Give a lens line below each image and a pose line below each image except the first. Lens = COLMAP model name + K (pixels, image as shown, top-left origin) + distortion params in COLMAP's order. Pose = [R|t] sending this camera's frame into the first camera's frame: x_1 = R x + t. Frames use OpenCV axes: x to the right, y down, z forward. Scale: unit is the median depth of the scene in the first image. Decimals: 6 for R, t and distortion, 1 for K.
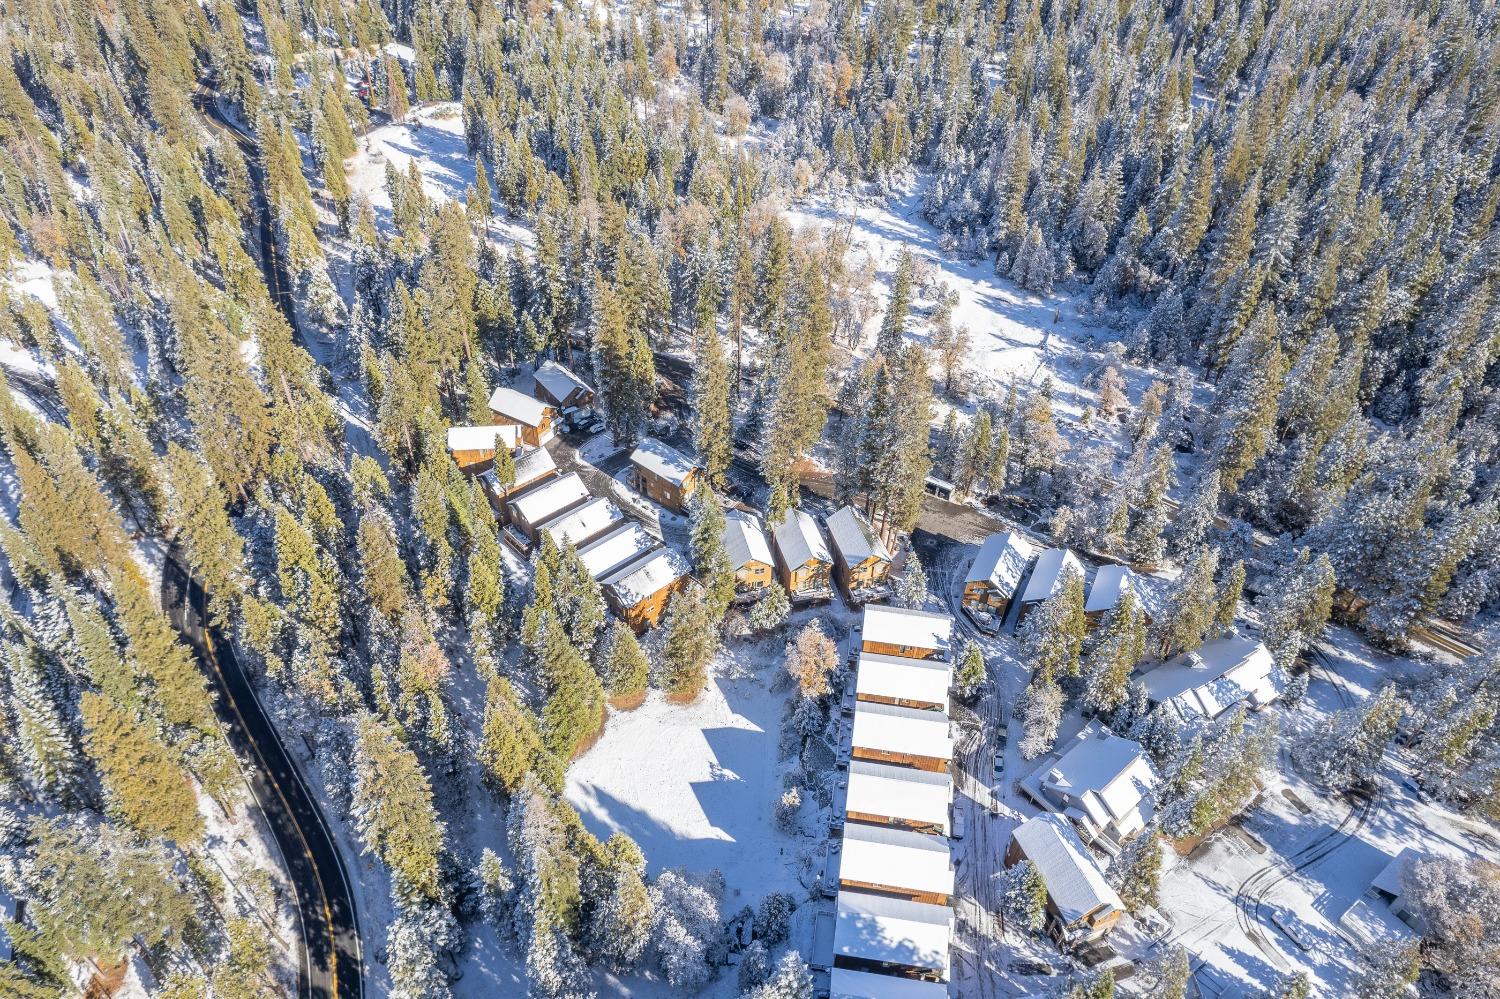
lens RADIAL K [[957.9, 0, 748.5], [0, 957.9, 507.0], [0, 0, 1]] dist [-0.062185, 0.041079]
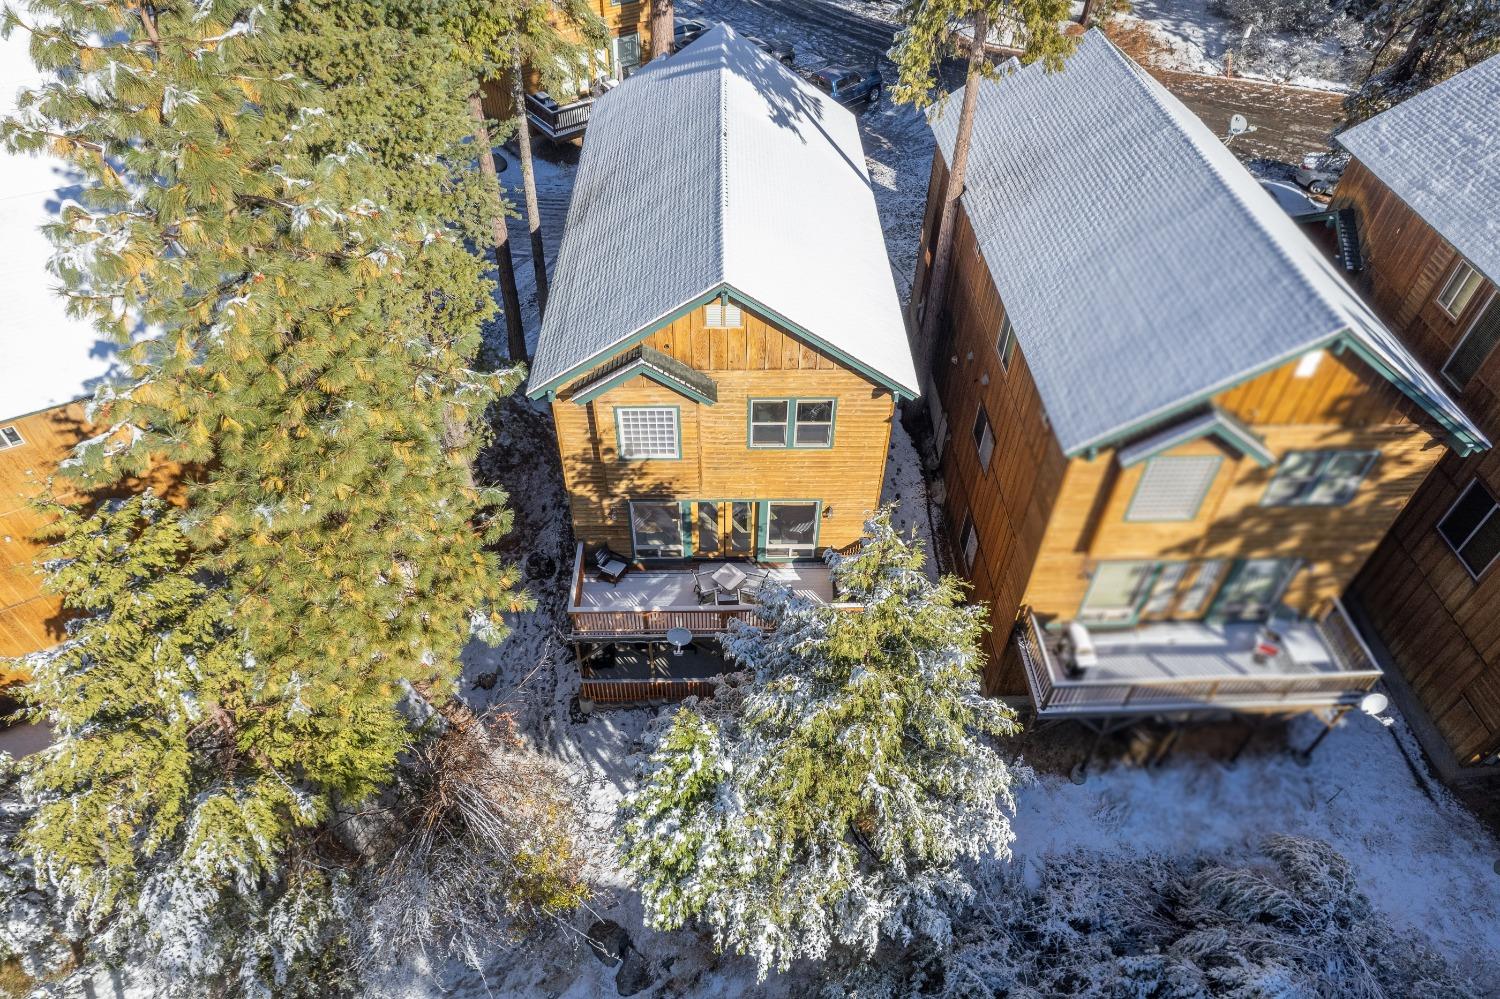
lens RADIAL K [[957.9, 0, 748.5], [0, 957.9, 507.0], [0, 0, 1]] dist [-0.062185, 0.041079]
pose [[0.977692, 0.147437, -0.149604, 0.022325], [-0.131882, 0.985243, 0.109098, 0.055606], [0.163481, -0.086934, 0.982709, 0.750337]]
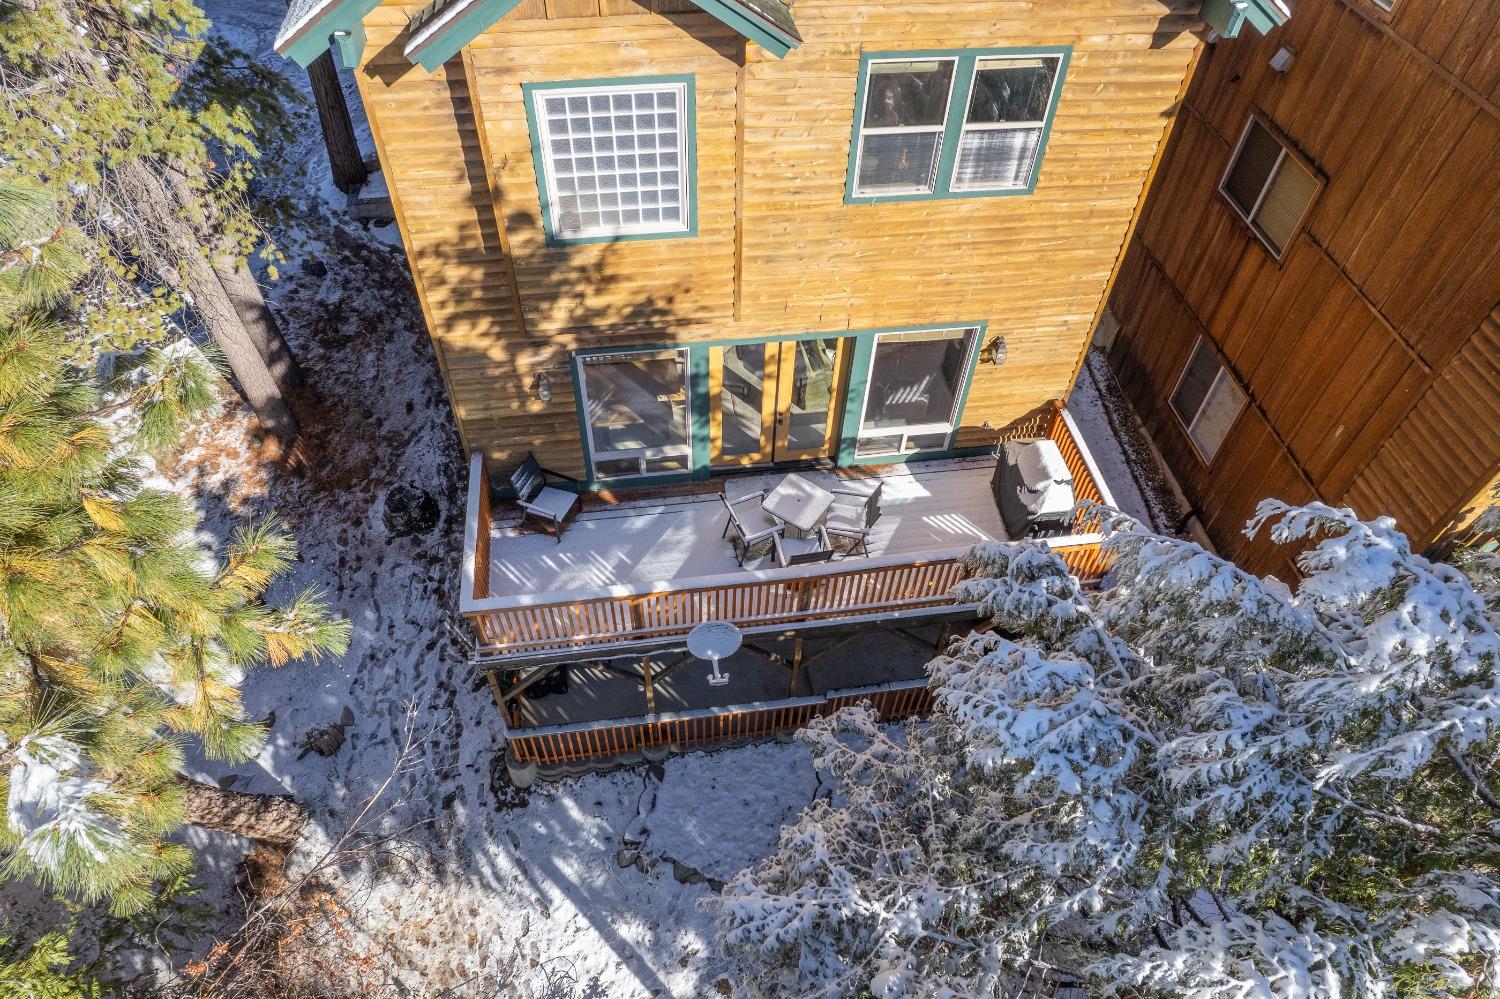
lens RADIAL K [[957.9, 0, 748.5], [0, 957.9, 507.0], [0, 0, 1]] dist [-0.062185, 0.041079]
pose [[0.995628, 0.075315, -0.055241, 0.004245], [-0.063939, 0.980712, 0.184704, 0.067073], [0.068086, -0.180364, 0.981241, 0.808058]]
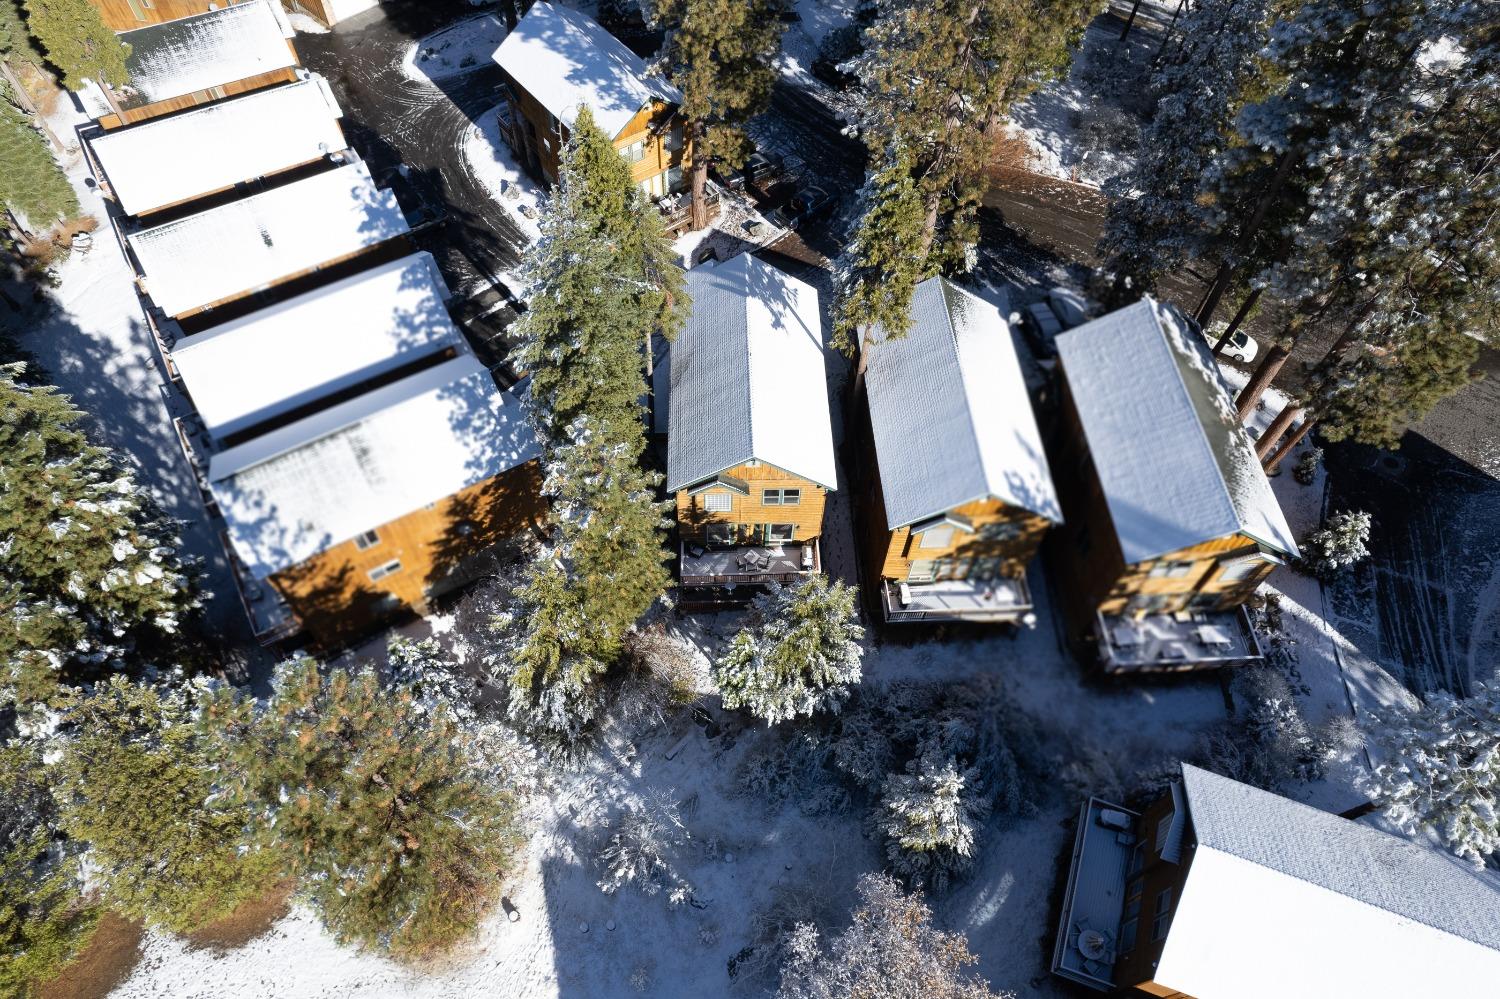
lens RADIAL K [[957.9, 0, 748.5], [0, 957.9, 507.0], [0, 0, 1]] dist [-0.062185, 0.041079]
pose [[0.979880, 0.167703, -0.108221, 0.027891], [-0.131526, 0.950395, 0.281868, -0.005432], [0.150123, -0.261963, 0.953330, 0.628663]]
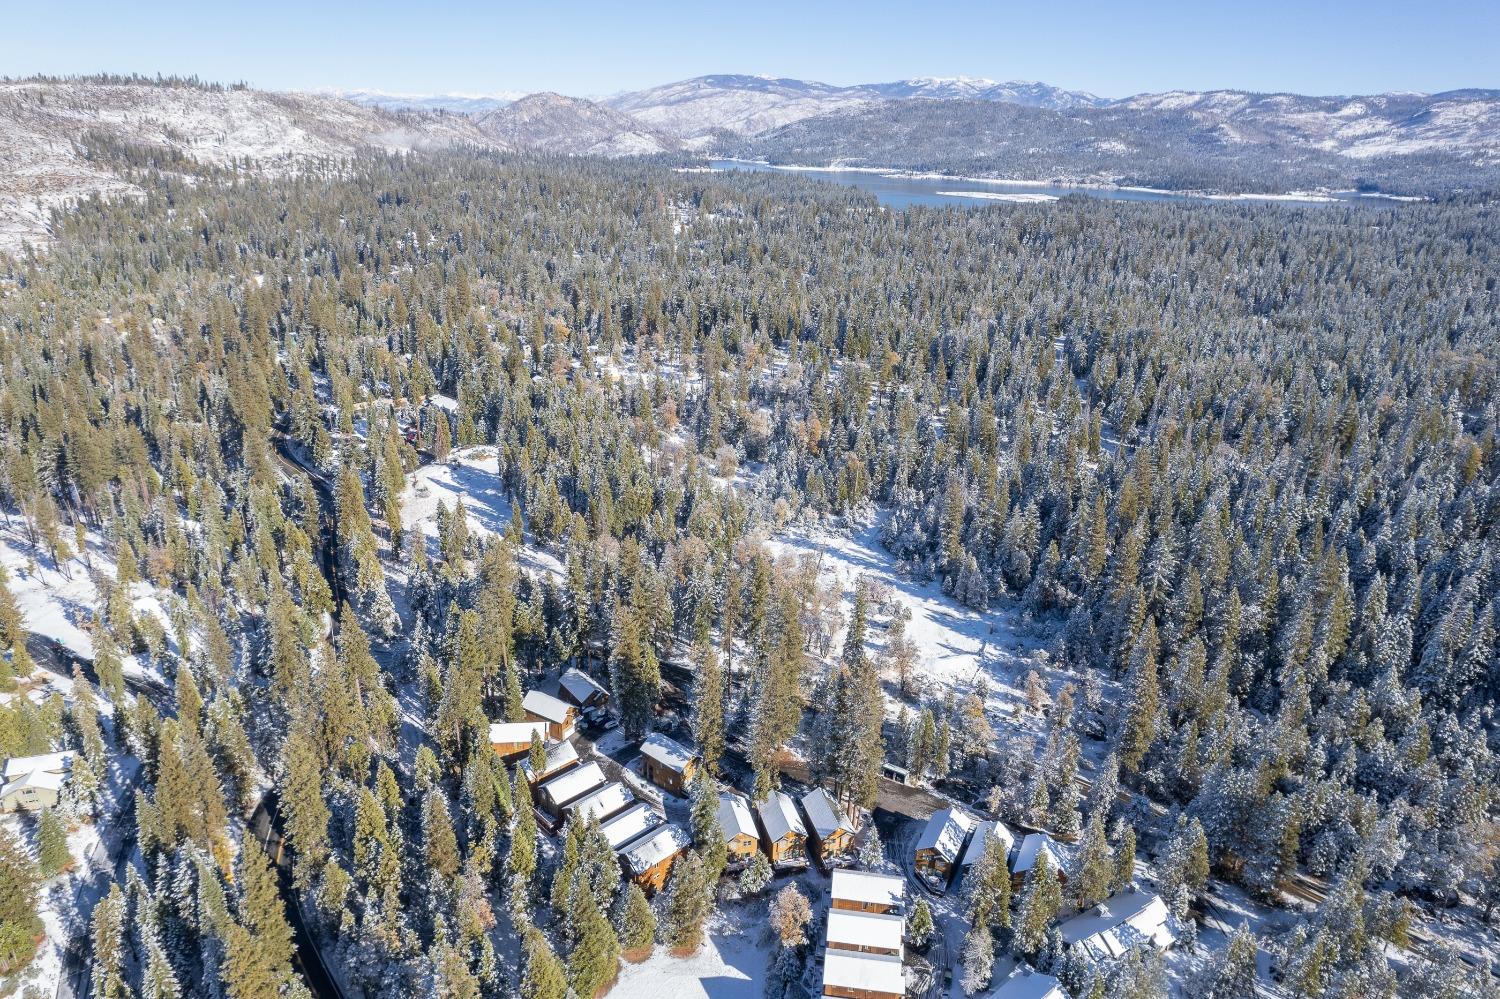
lens RADIAL K [[957.9, 0, 748.5], [0, 957.9, 507.0], [0, 0, 1]] dist [-0.062185, 0.041079]
pose [[0.999915, -0.002504, 0.012801, -0.001027], [0.006297, 0.952111, -0.305687, 0.025451], [-0.011423, 0.305741, 0.952046, -0.235341]]
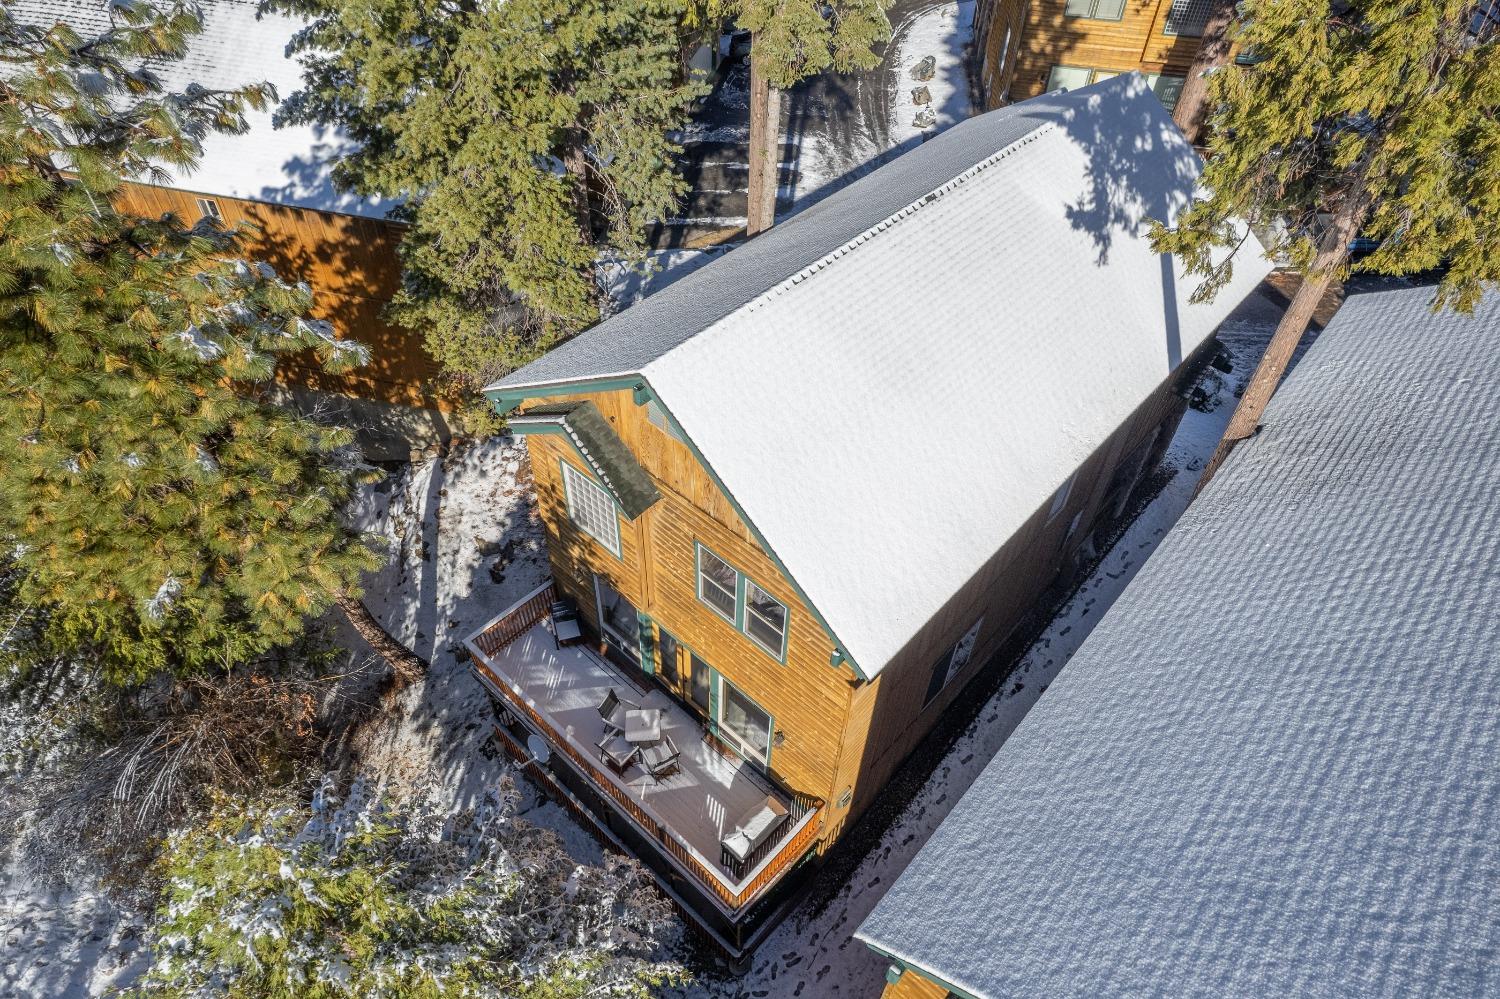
lens RADIAL K [[959.9, 0, 750.0], [0, 959.9, 499.5], [0, 0, 1]] dist [-0.036056, -0.000658]
pose [[0.560091, 0.597350, -0.573996, 0.047316], [-0.543321, 0.787915, 0.289814, 0.029798], [0.625380, 0.149542, 0.765857, 0.797996]]
